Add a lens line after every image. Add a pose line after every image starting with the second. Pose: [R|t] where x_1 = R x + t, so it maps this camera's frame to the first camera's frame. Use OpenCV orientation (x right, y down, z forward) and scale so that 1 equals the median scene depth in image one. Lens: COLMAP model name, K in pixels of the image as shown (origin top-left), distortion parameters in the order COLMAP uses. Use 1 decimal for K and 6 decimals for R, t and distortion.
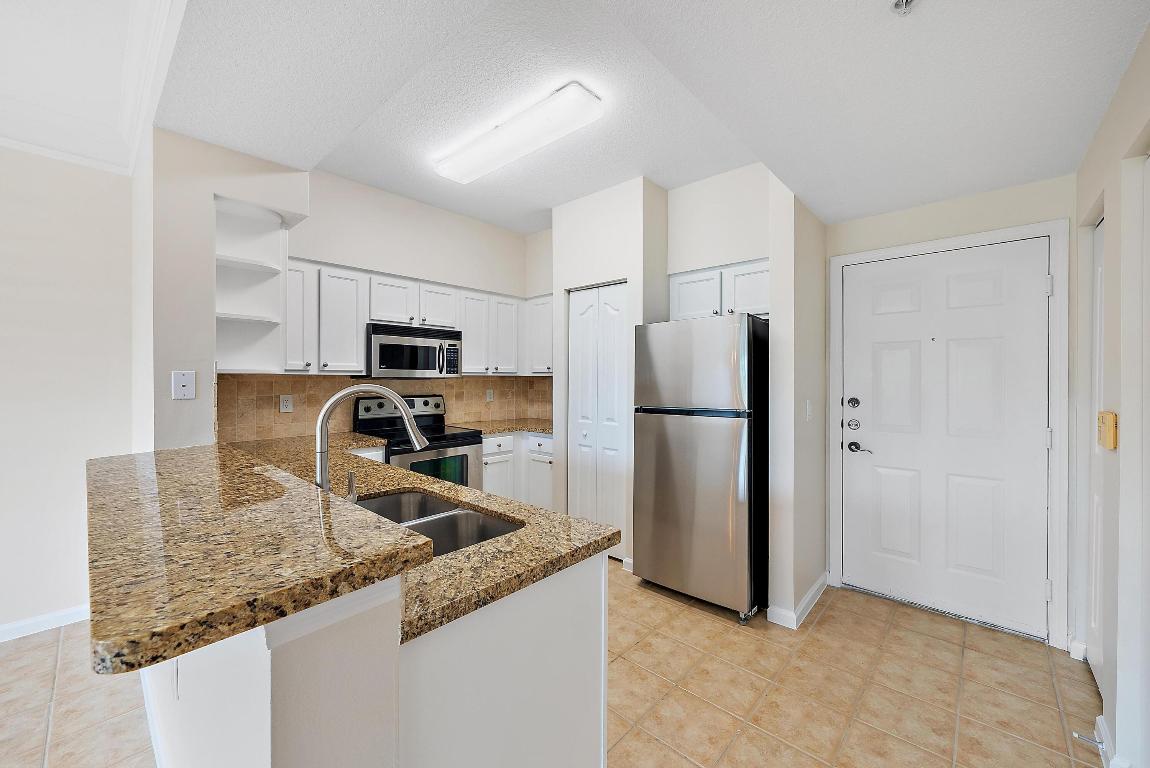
lens RADIAL K [[442.7, 0, 576.4], [0, 442.7, 383.4], [0, 0, 1]] dist [-0.002488, -0.000263]
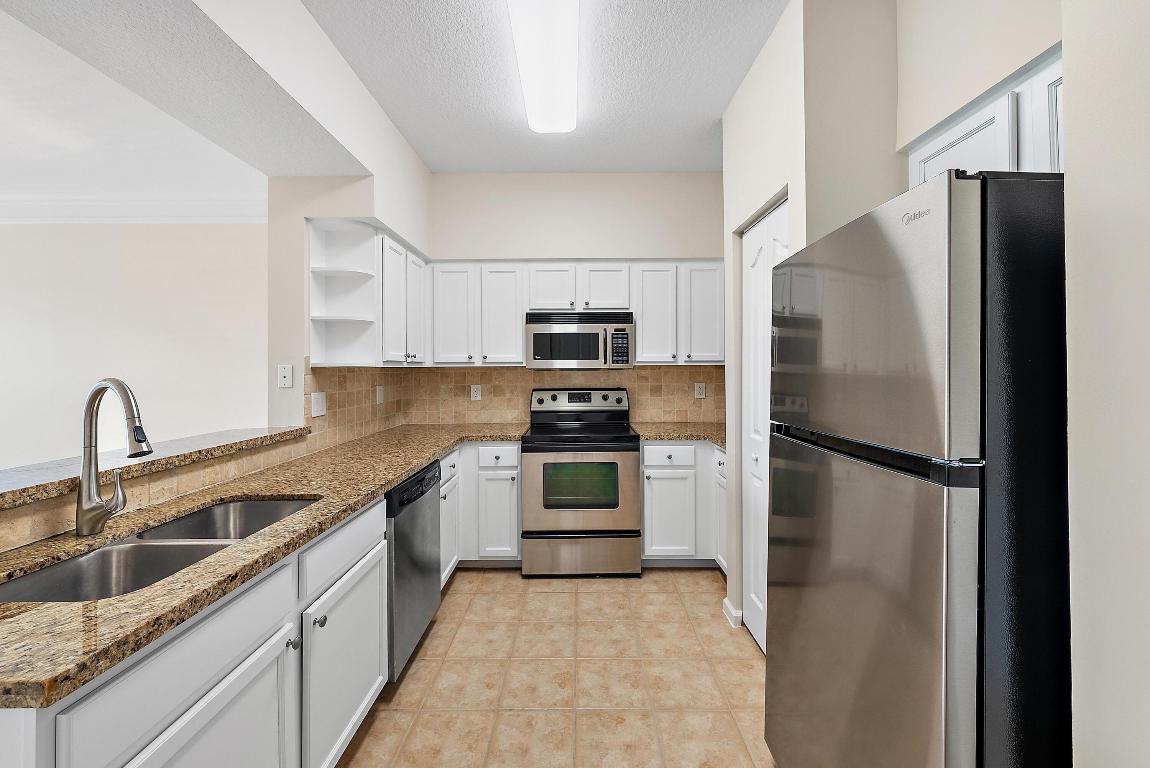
lens RADIAL K [[442.7, 0, 577.3], [0, 442.7, 373.3], [0, 0, 1]] dist [-0.002488, -0.000263]
pose [[0.673971, 0.001505, -0.738757, 0.310691], [-0.002542, 0.999997, -0.000282, -0.003501], [0.738754, 0.002068, 0.673972, 0.404966]]
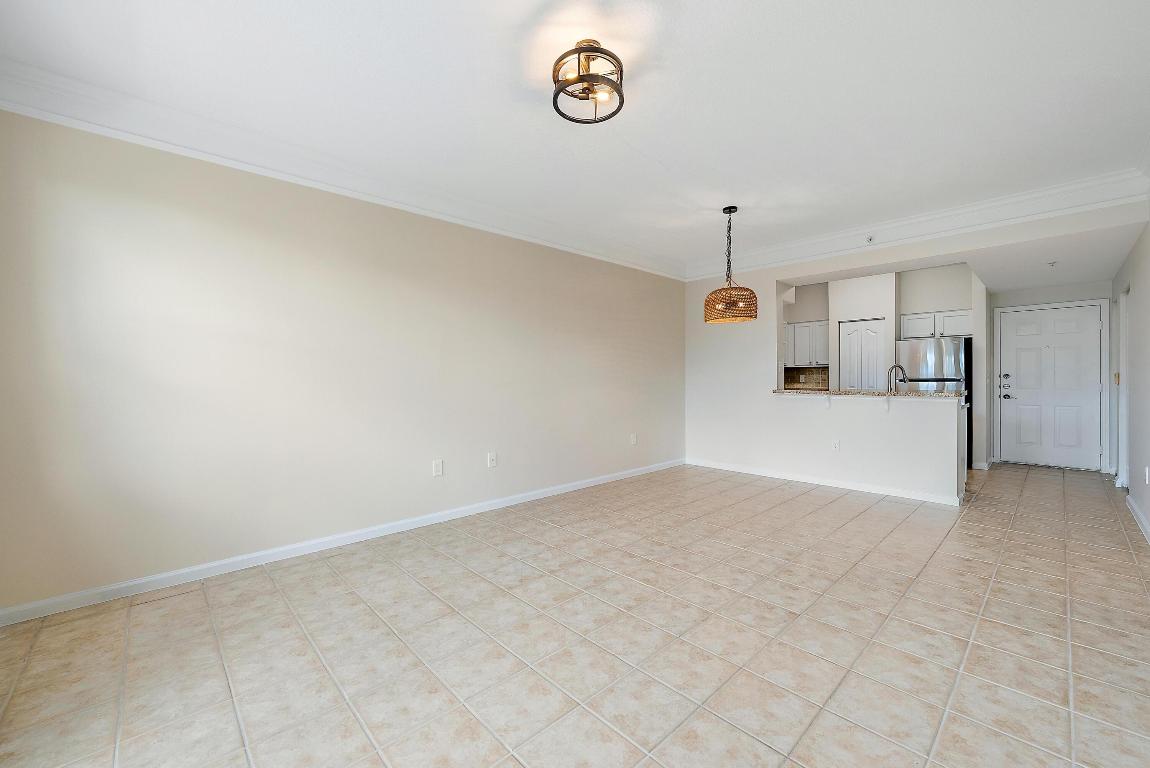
lens RADIAL K [[442.7, 0, 580.9], [0, 442.7, 387.0], [0, 0, 1]] dist [-0.002488, -0.000263]
pose [[0.996479, -0.004136, -0.083736, -1.051482], [0.005423, 0.999871, 0.015139, 0.043504], [0.083663, -0.015540, 0.996373, -1.099773]]
